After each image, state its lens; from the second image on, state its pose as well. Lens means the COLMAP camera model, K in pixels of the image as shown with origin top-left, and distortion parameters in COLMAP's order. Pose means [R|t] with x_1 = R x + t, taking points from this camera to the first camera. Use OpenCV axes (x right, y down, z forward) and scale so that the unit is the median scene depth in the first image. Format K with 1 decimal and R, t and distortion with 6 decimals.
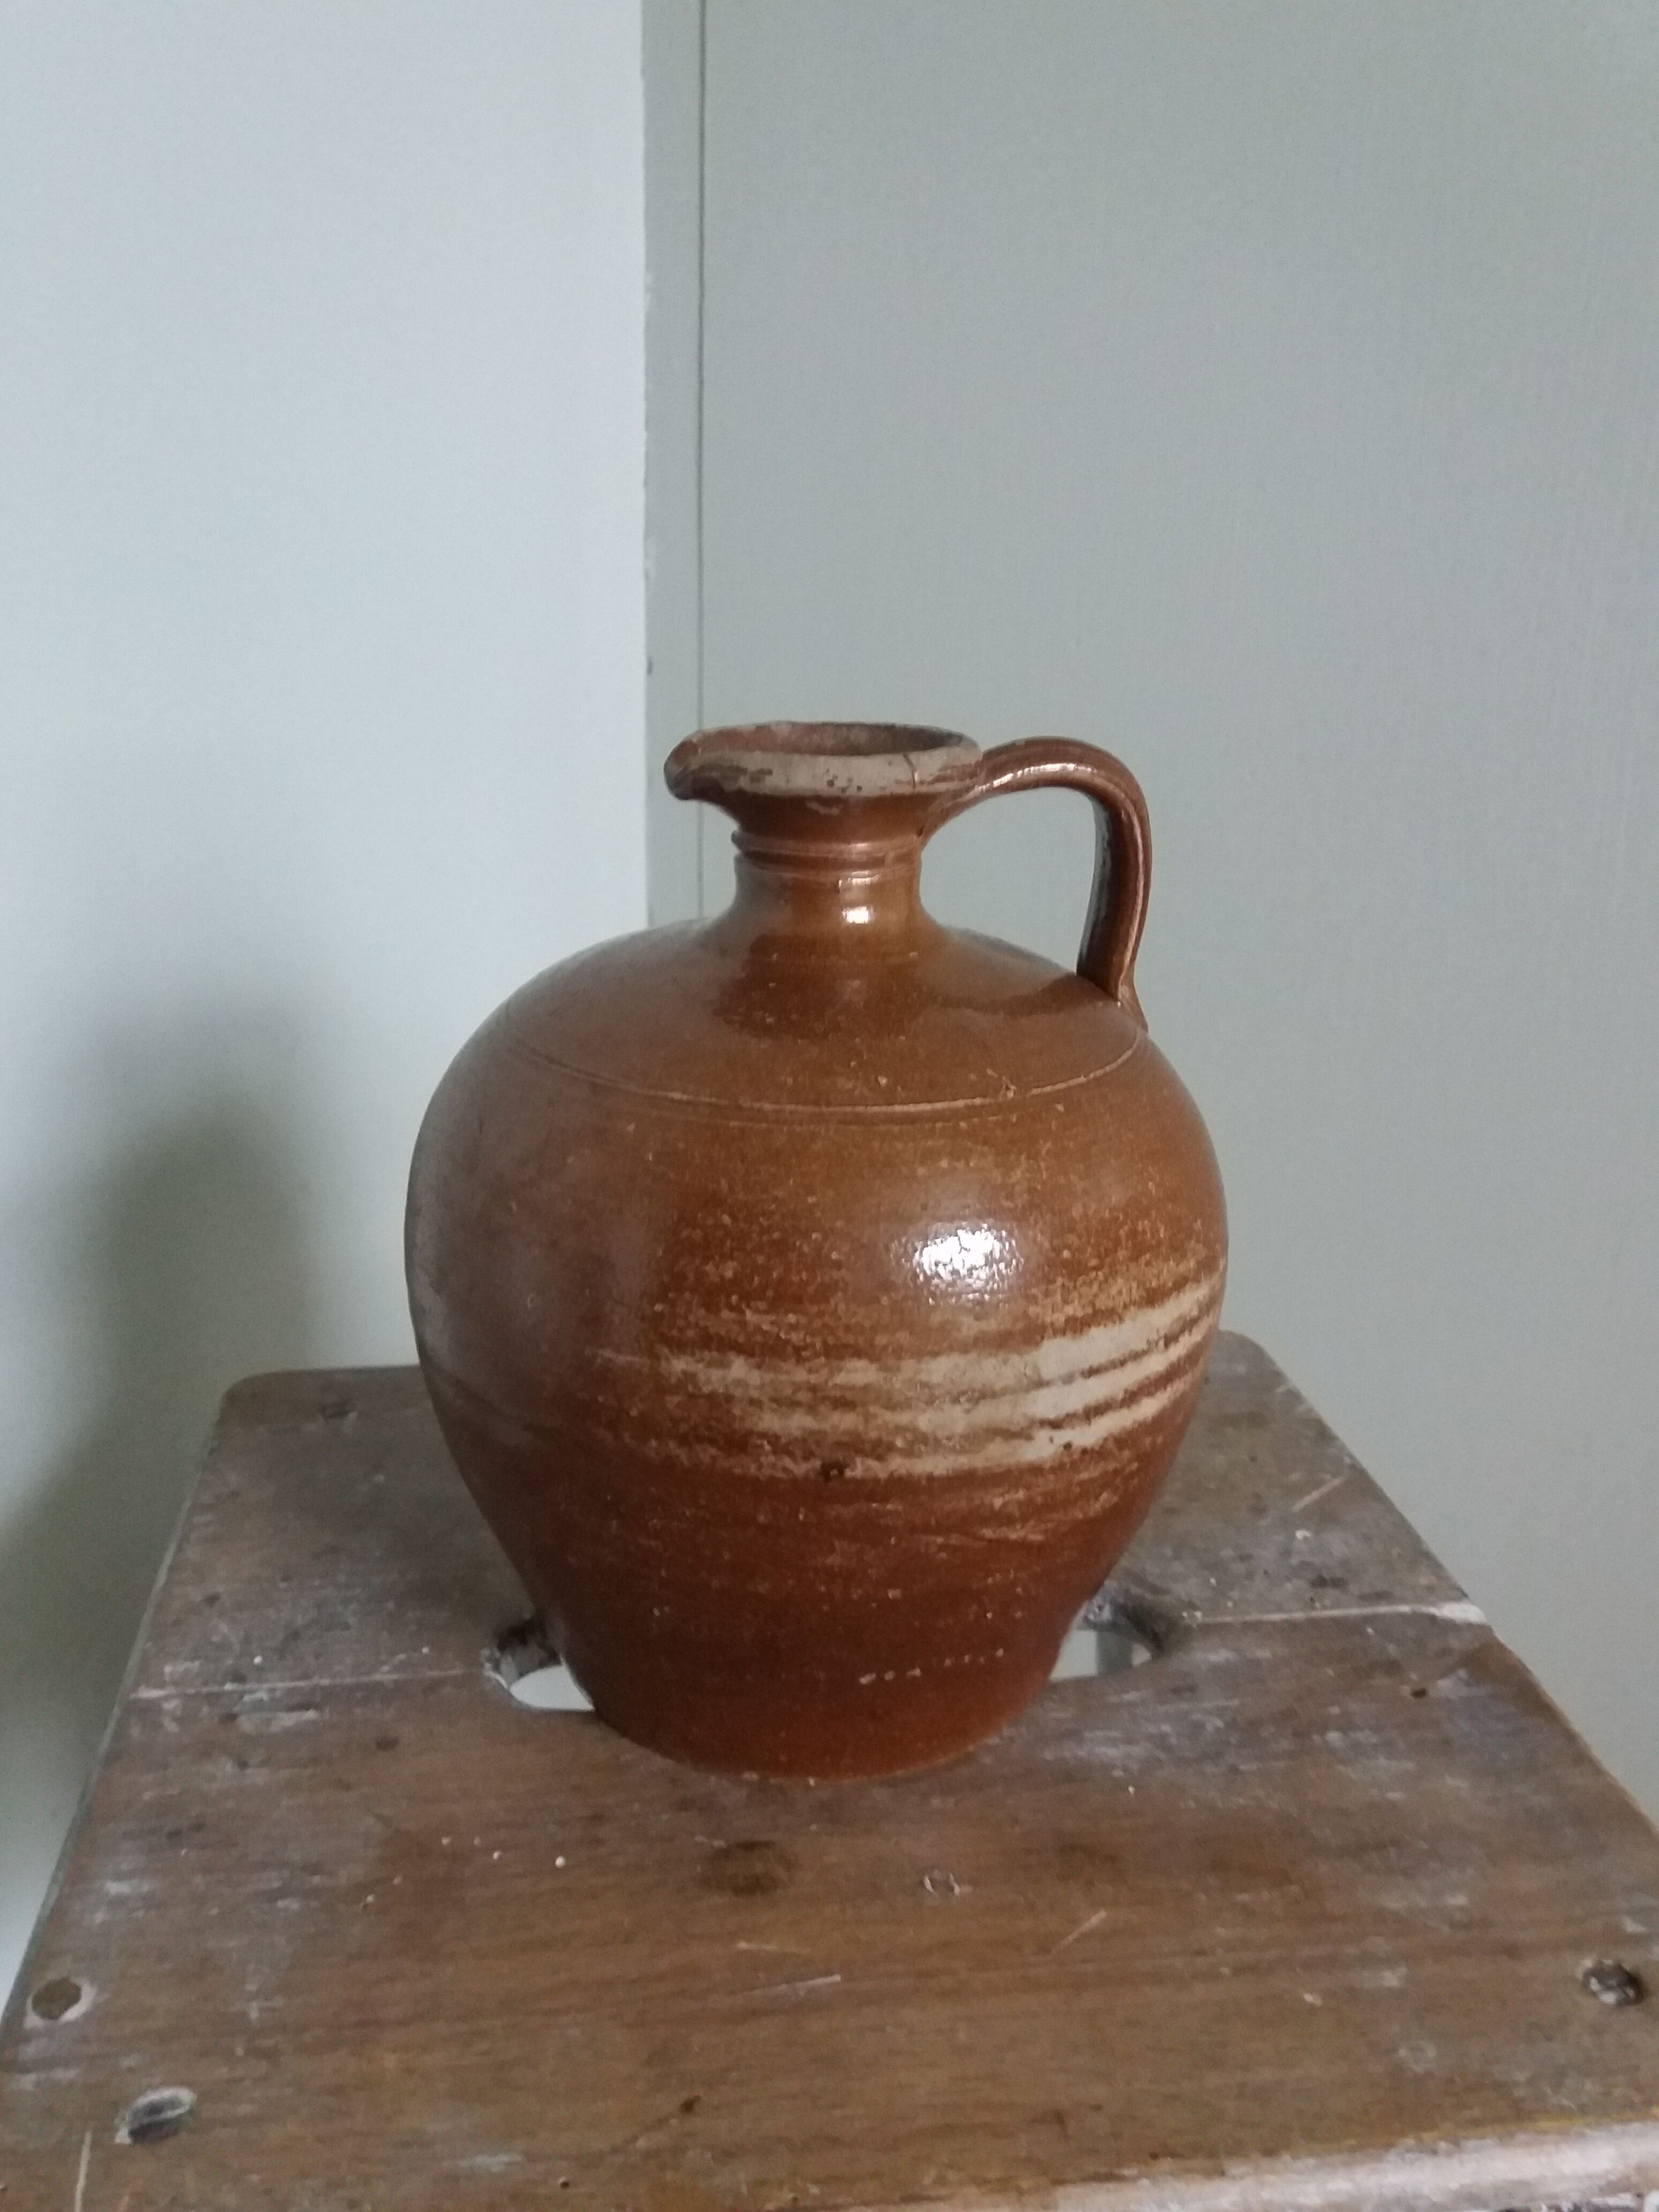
lens RADIAL K [[1850.3, 0, 807.5], [0, 1850.3, 1088.1], [0, 0, 1]] dist [-0.045223, 0.037880]
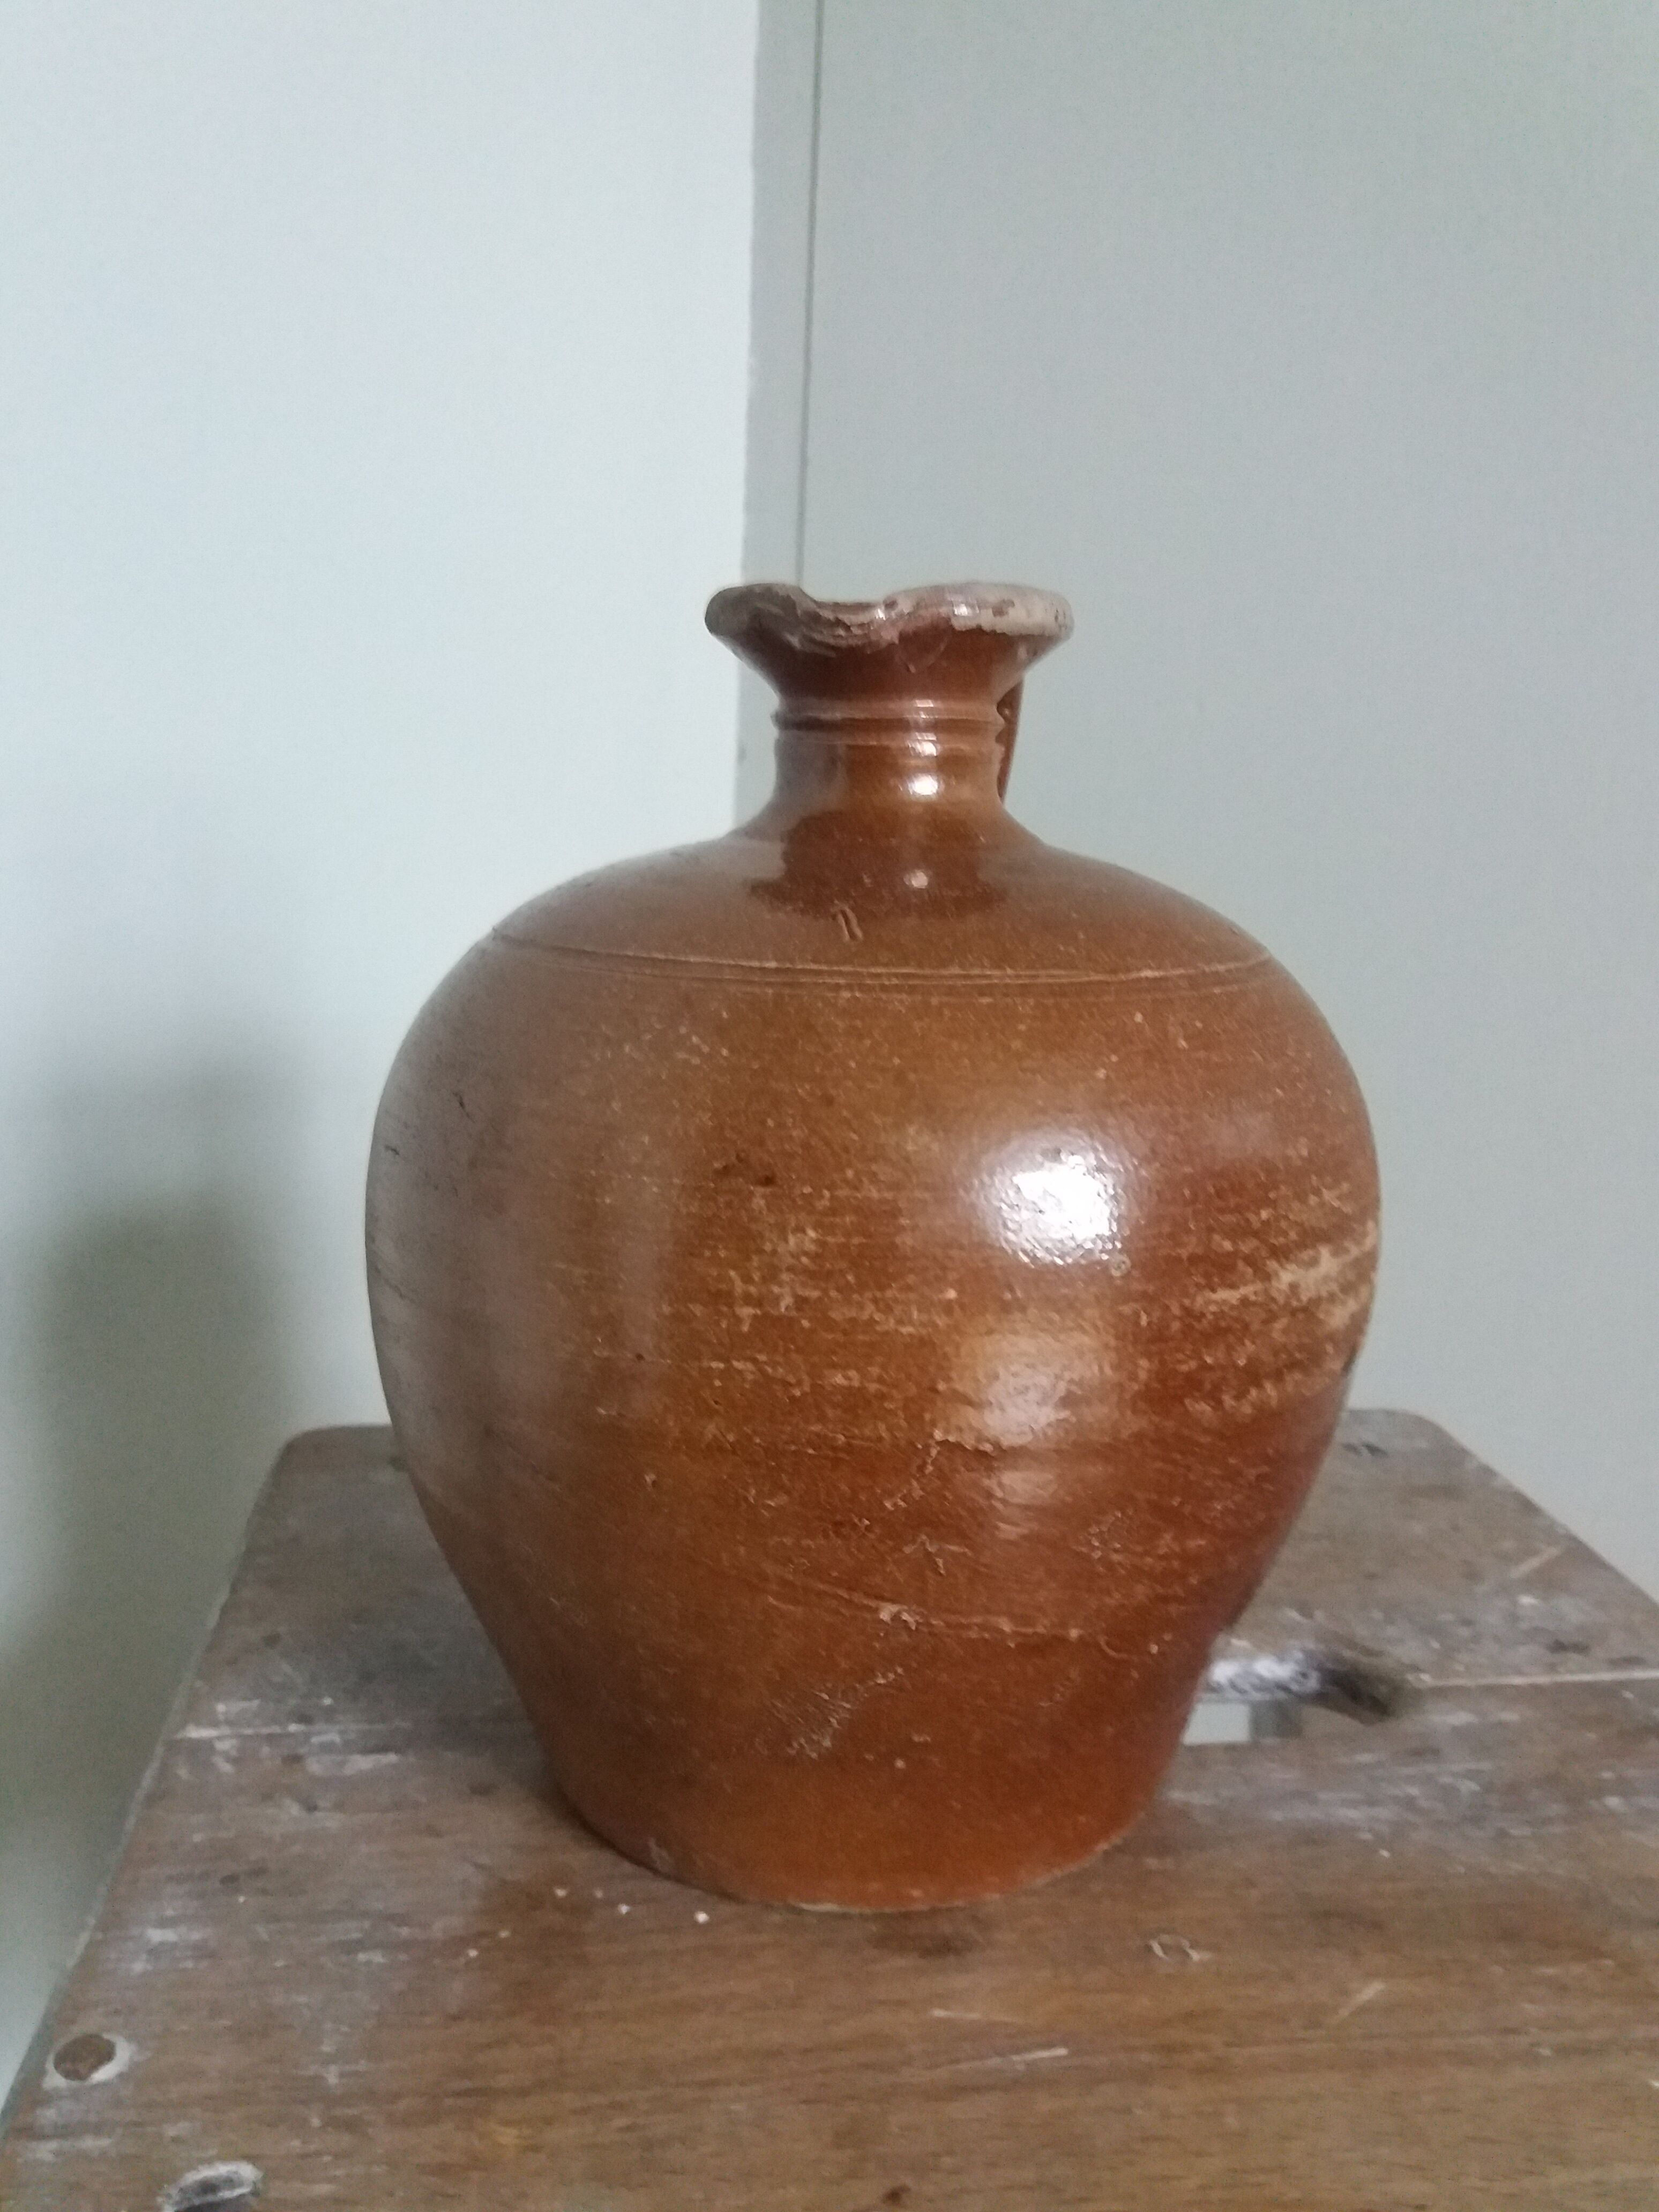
lens RADIAL K [[1850.3, 0, 813.6], [0, 1850.3, 1155.8], [0, 0, 1]] dist [-0.045223, 0.037880]
pose [[0.999849, 0.015269, -0.008255, -0.085403], [-0.015975, 0.995490, -0.093514, 0.163241], [0.006790, 0.093631, 0.995584, 0.159177]]
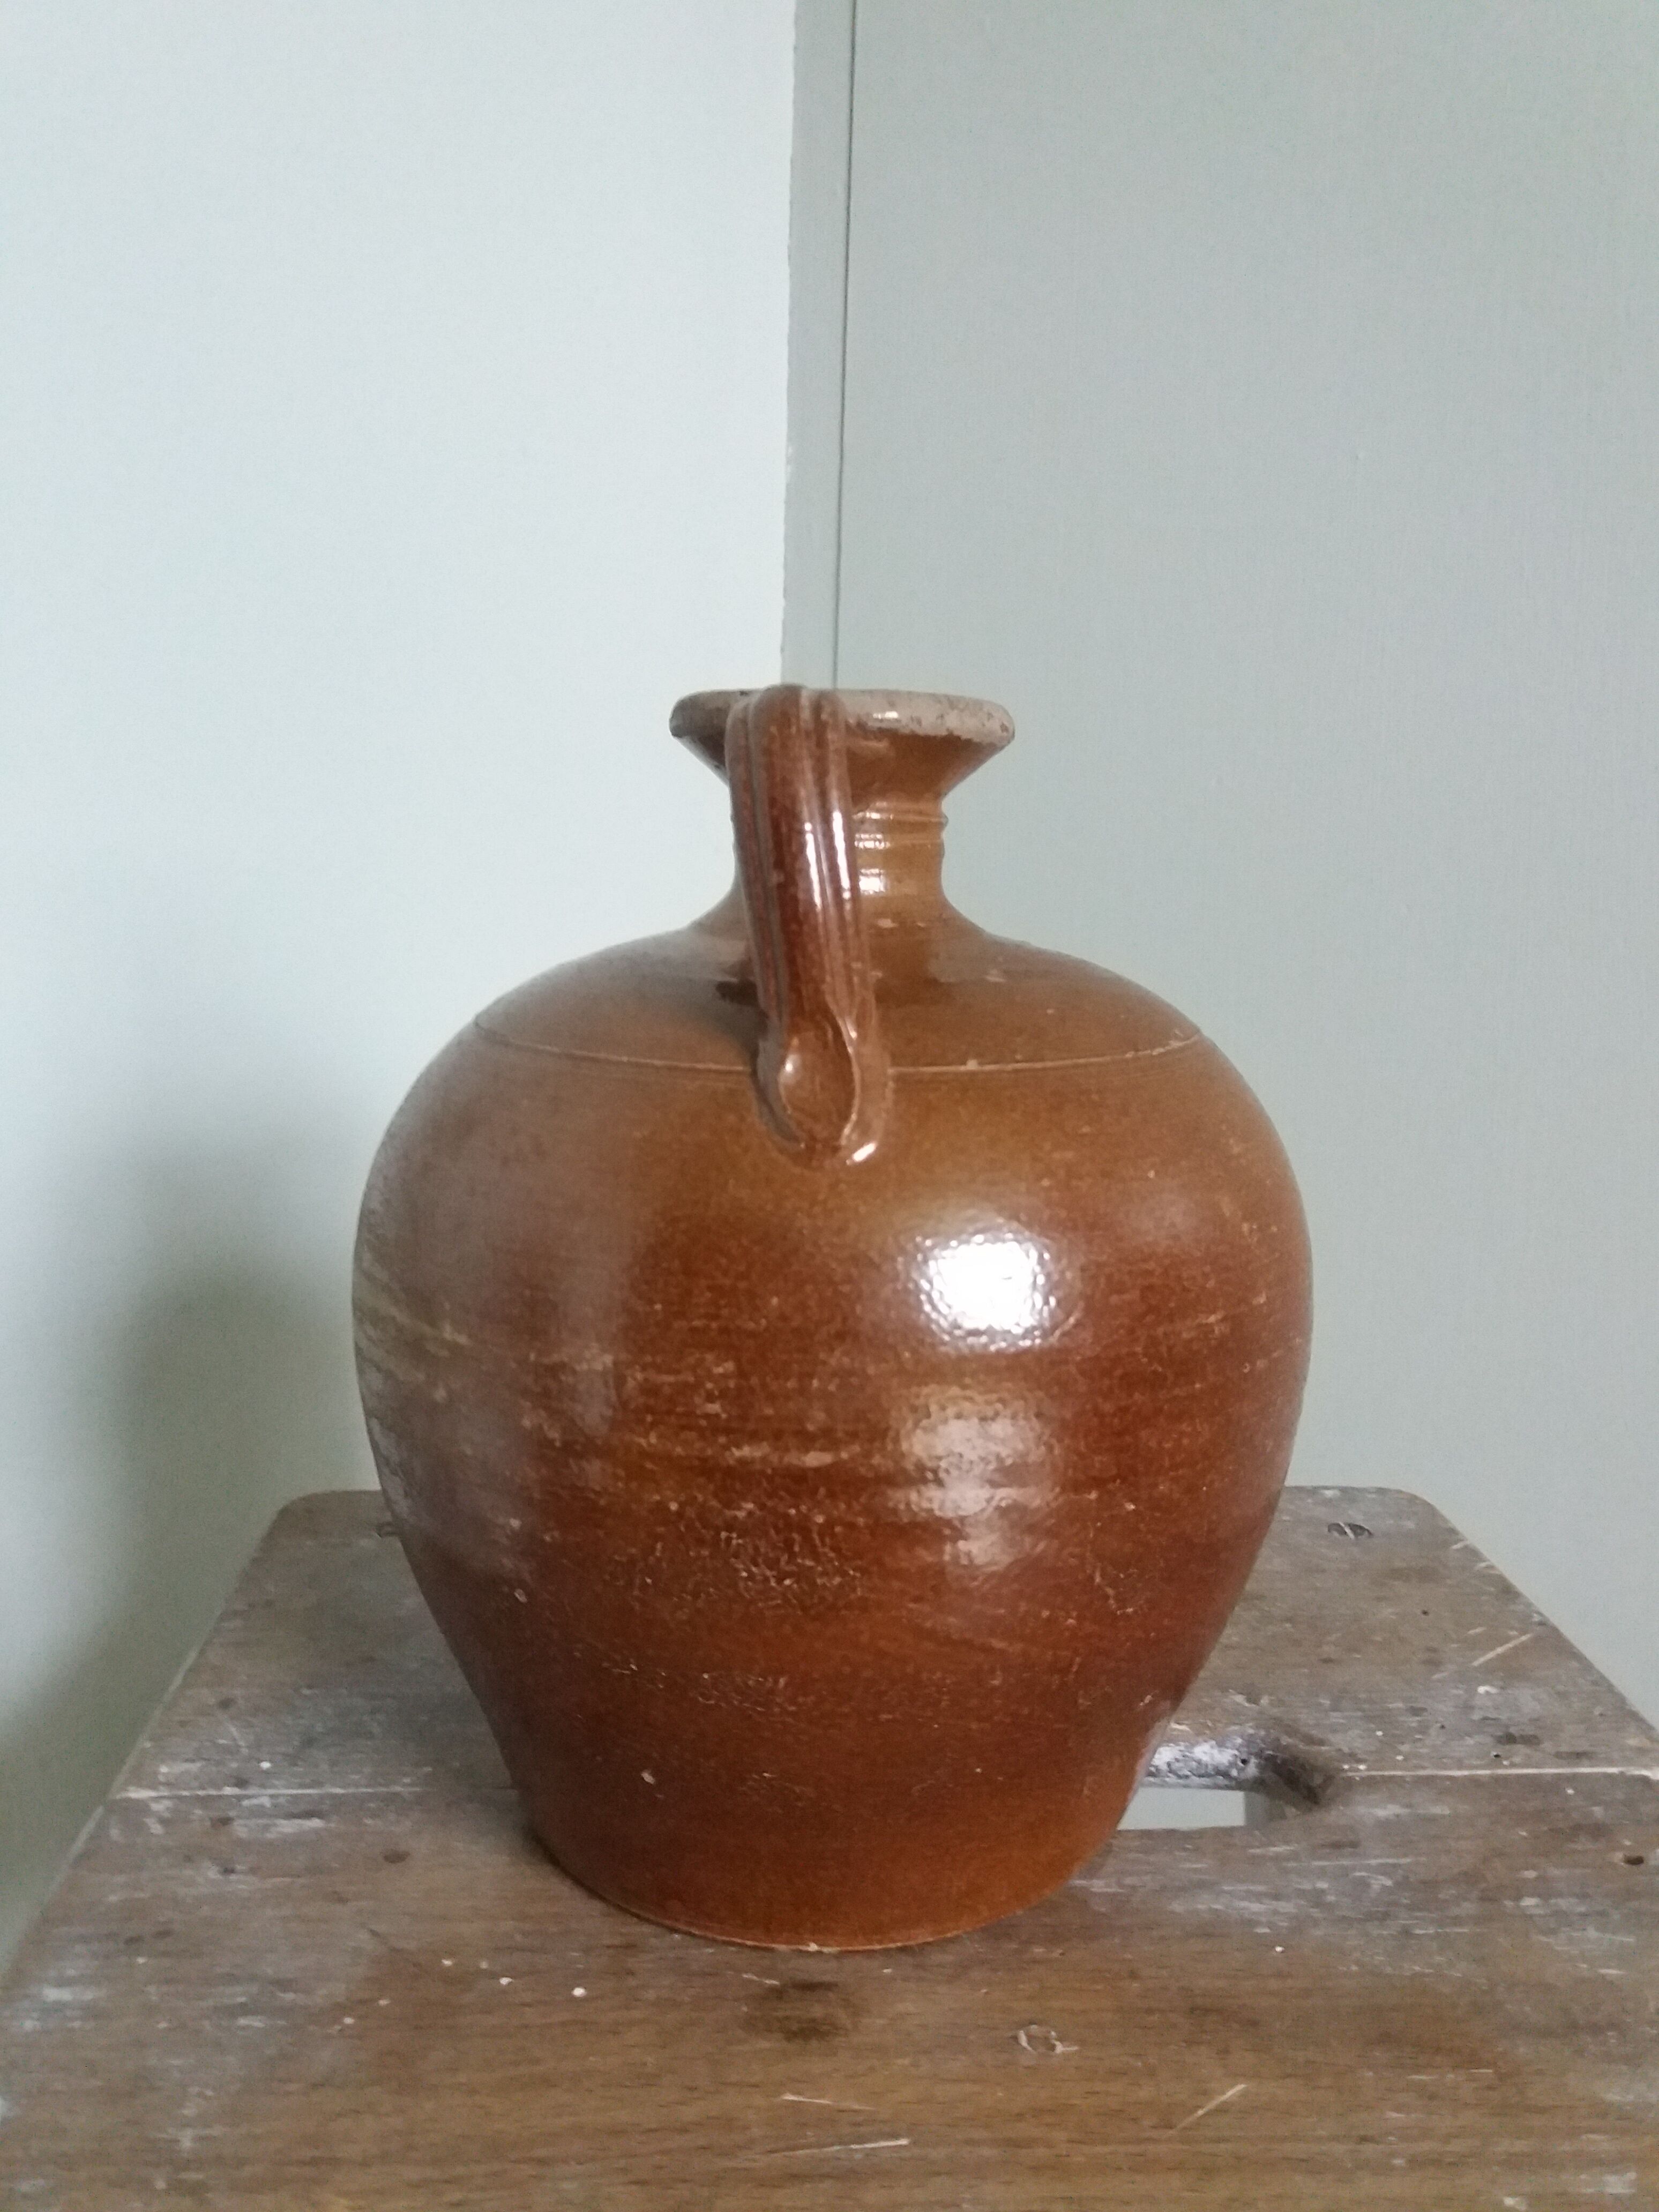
lens RADIAL K [[1850.3, 0, 825.0], [0, 1850.3, 1093.7], [0, 0, 1]] dist [-0.045223, 0.037880]
pose [[0.996935, 0.013683, -0.077031, 0.034887], [-0.025512, 0.987625, -0.154747, 0.148353], [0.073960, 0.156237, 0.984947, 0.131381]]
